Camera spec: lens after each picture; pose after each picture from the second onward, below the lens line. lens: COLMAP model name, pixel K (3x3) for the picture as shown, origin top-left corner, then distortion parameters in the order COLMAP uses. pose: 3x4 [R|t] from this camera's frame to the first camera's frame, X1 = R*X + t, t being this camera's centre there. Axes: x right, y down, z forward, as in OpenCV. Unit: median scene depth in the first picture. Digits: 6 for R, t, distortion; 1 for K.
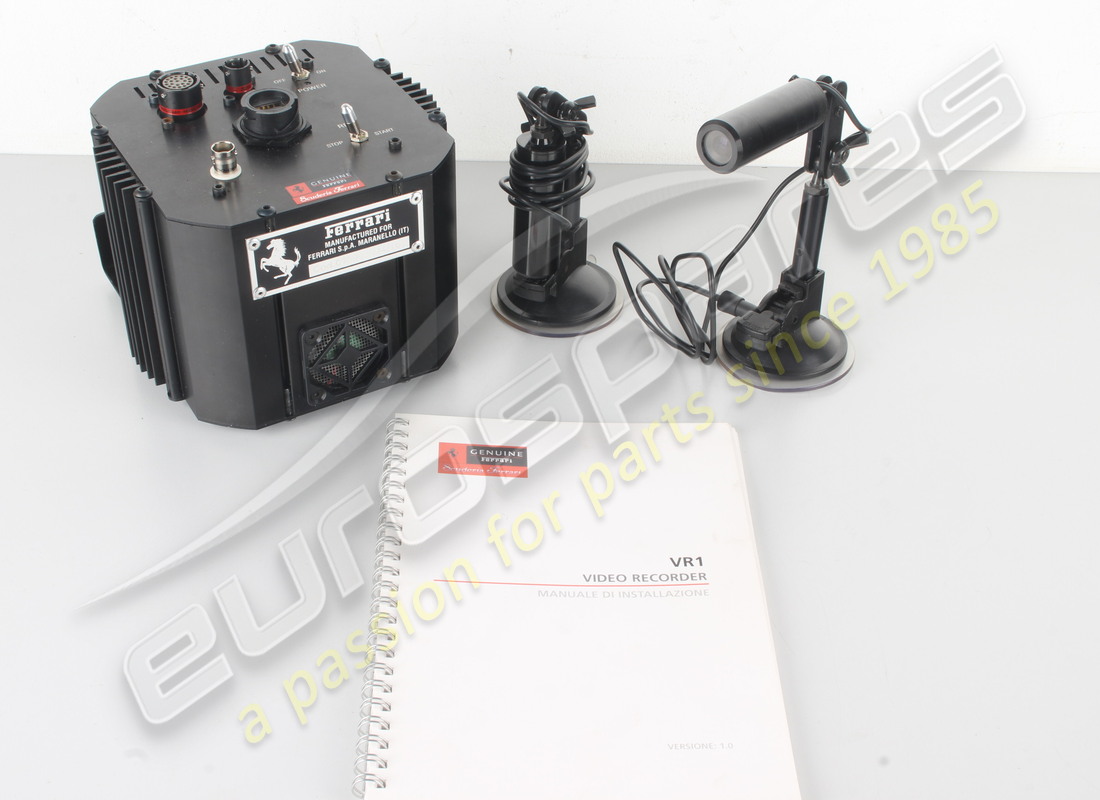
lens RADIAL K [[1564.9, 0, 547.0], [0, 1564.9, 396.4], [0, 0, 1]] dist [-0.016360, 0.000000]
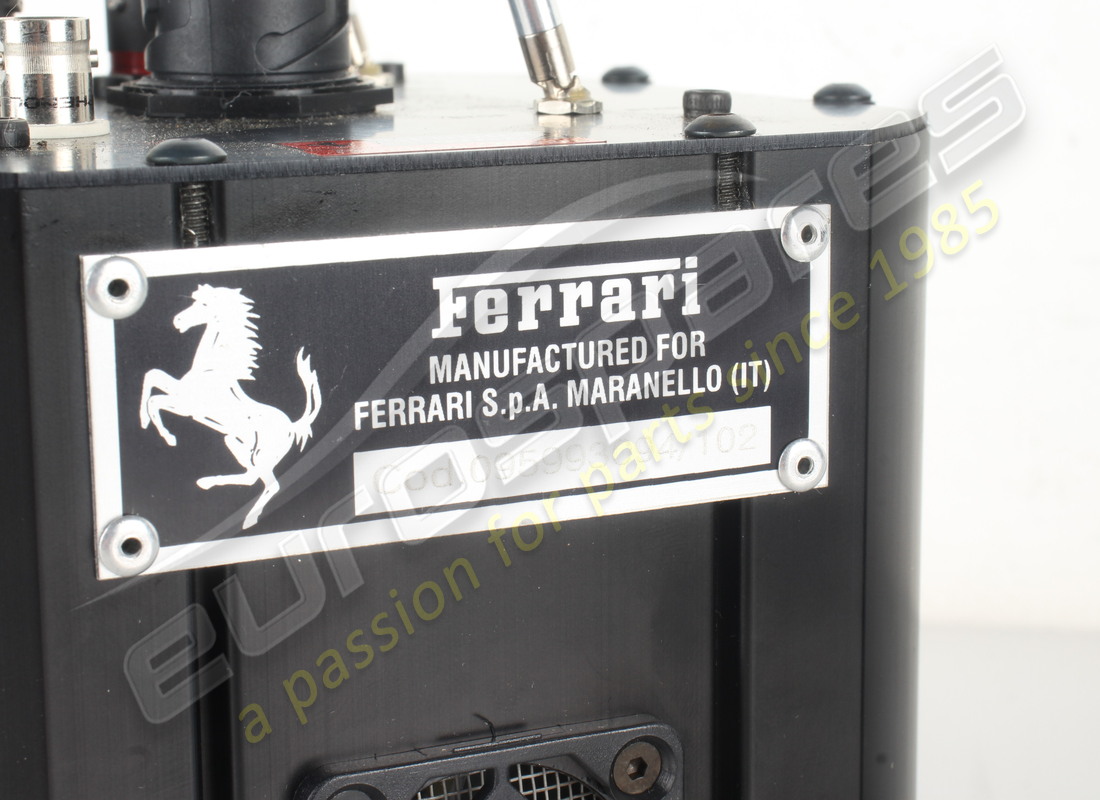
lens RADIAL K [[2445.9, 0, 550.3], [0, 2445.9, 395.7], [0, 0, 1]] dist [0.046893, 0.000000]
pose [[0.997193, -0.014999, -0.073353, -0.095897], [-0.021584, 0.880546, -0.473469, 0.077341], [0.071692, 0.473724, 0.877751, 0.674172]]
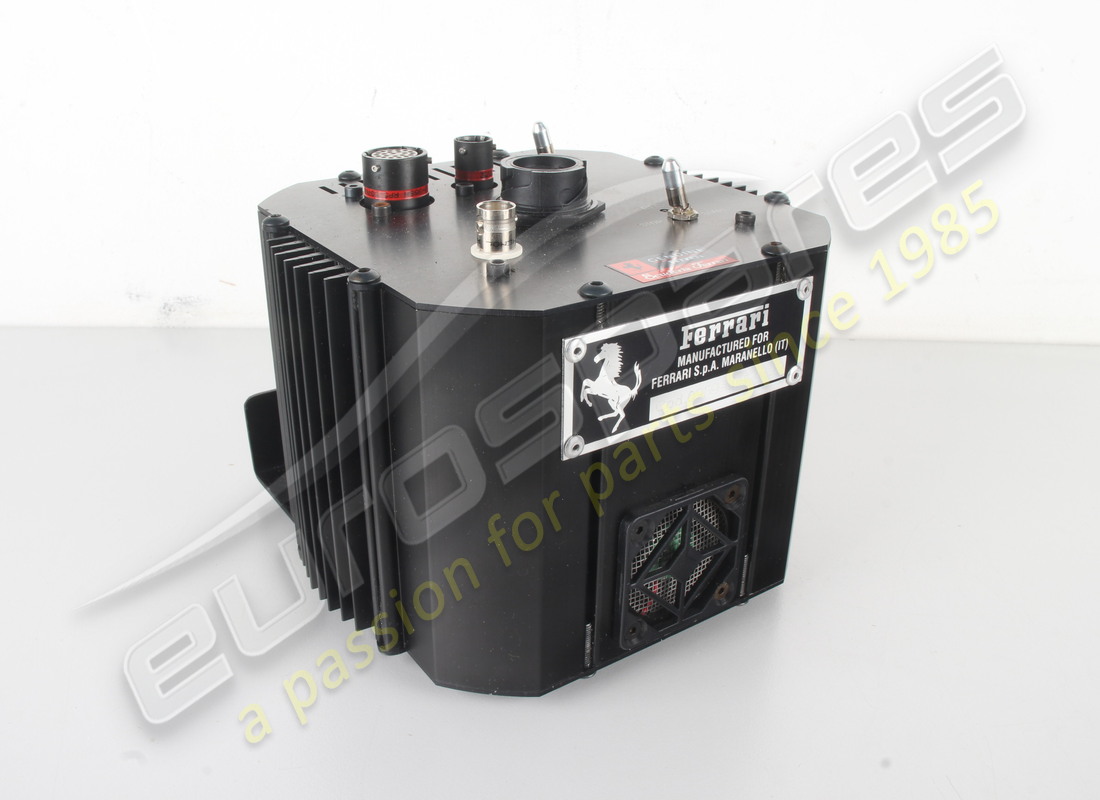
lens RADIAL K [[1022.7, 0, 547.0], [0, 1022.7, 394.8], [0, 0, 1]] dist [-0.159119, 0.000000]
pose [[0.997027, -0.043492, 0.063612, -0.211172], [0.057260, 0.970582, -0.233862, -0.000013], [-0.051569, 0.236809, 0.970187, 0.632169]]
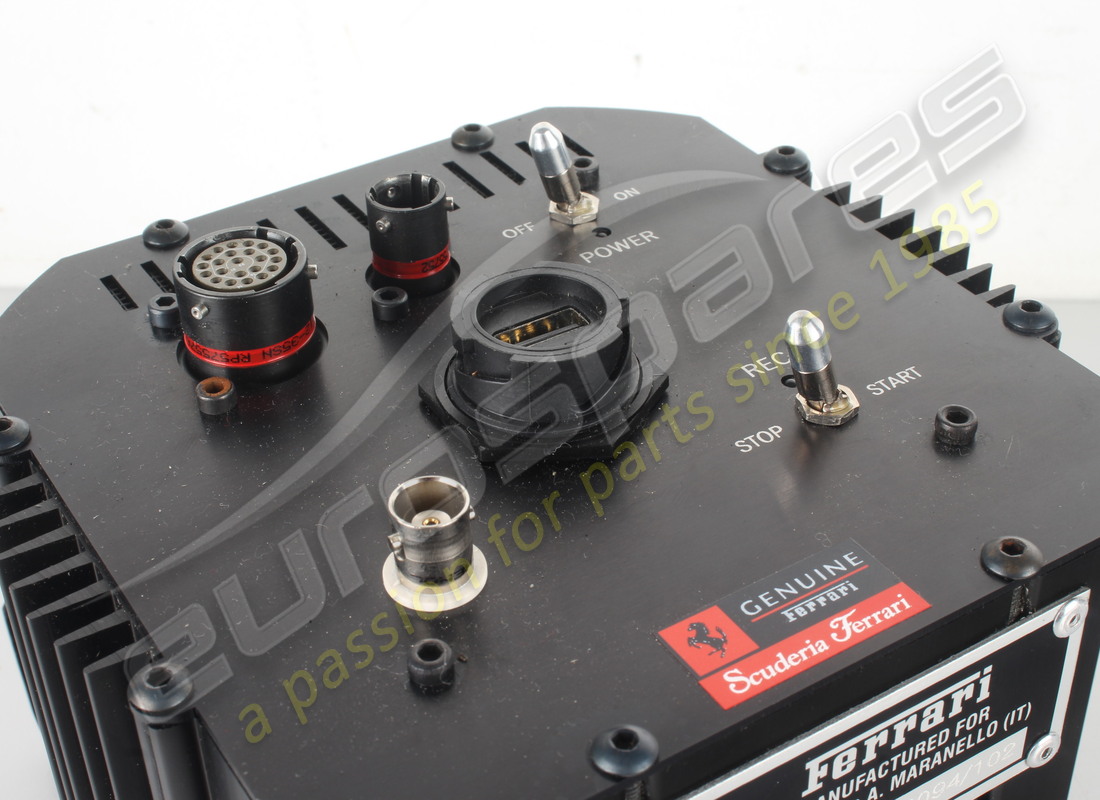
lens RADIAL K [[1791.6, 0, 542.7], [0, 1791.6, 402.8], [0, 0, 1]] dist [-0.052659, 0.000000]
pose [[0.998198, -0.059415, -0.008386, -0.178872], [0.058981, 0.997245, -0.044981, -0.158204], [0.011035, 0.044405, 0.998953, 0.658279]]
